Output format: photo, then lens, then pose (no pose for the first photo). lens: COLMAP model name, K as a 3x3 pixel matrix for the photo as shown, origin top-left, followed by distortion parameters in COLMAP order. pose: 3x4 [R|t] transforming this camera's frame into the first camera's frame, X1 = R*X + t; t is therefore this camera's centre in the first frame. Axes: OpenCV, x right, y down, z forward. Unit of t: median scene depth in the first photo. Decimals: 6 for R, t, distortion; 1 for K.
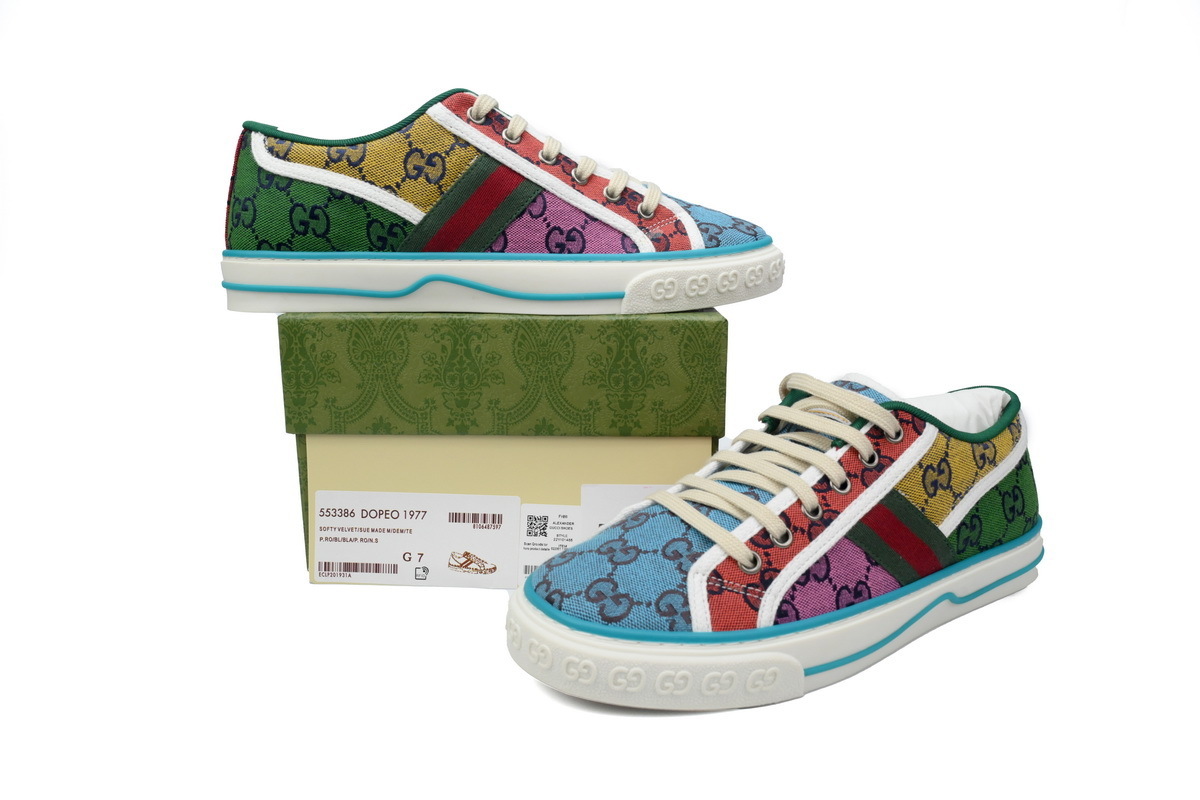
lens RADIAL K [[936.0, 0, 600.0], [0, 936.0, 400.0], [0, 0, 1]] dist [0.003327, 0.000047]
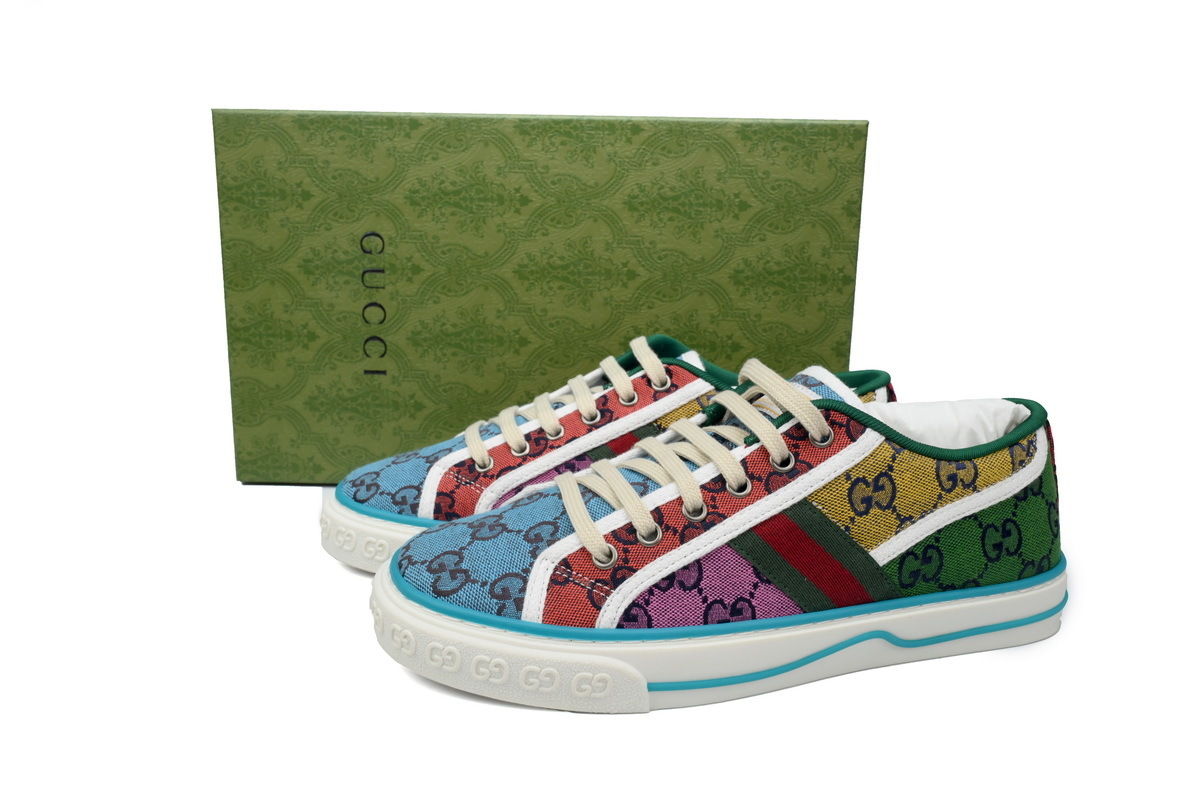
lens RADIAL K [[936.0, 0, 600.0], [0, 936.0, 400.0], [0, 0, 1]] dist [0.003327, 0.000047]
pose [[0.948767, 0.091599, -0.302408, 0.396696], [-0.089320, 0.995773, 0.021388, 0.002125], [0.303089, 0.006719, 0.952939, 0.121104]]
